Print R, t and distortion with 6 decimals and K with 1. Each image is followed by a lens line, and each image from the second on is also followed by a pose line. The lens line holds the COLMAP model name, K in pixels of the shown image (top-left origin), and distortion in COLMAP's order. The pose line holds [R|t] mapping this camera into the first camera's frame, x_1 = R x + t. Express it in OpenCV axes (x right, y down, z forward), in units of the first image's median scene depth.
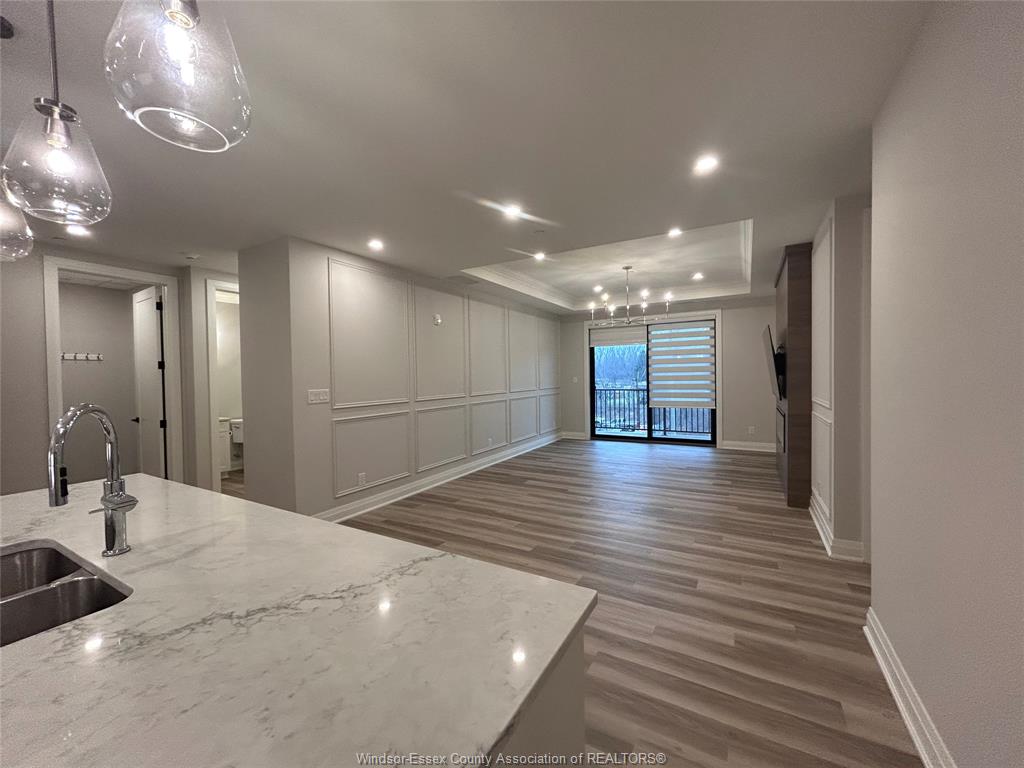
lens RADIAL K [[412.5, 0, 514.9], [0, 412.5, 383.4], [0, 0, 1]] dist [-0.000001, -0.000090]
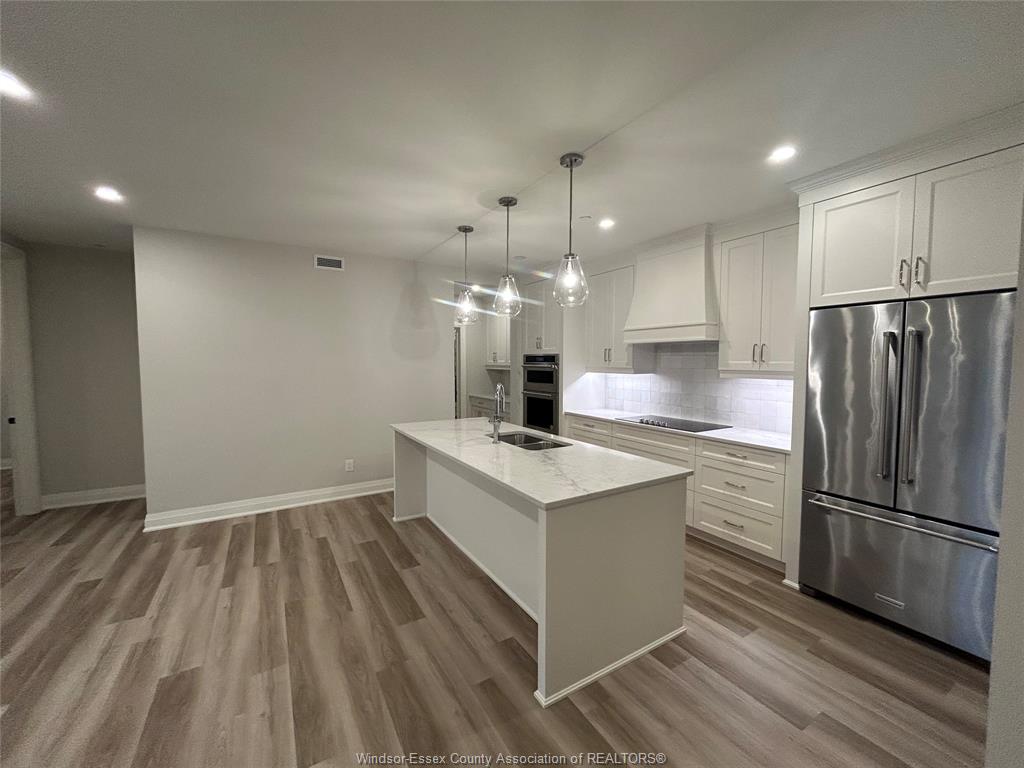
lens RADIAL K [[409.2, 0, 512.0], [0, 409.2, 384.0], [0, 0, 1]] dist [0.010055, -0.000038]
pose [[-0.874560, -0.015622, 0.484666, -0.572153], [0.021041, 0.997317, 0.070113, -0.032919], [-0.484461, 0.071516, -0.871885, 0.792895]]
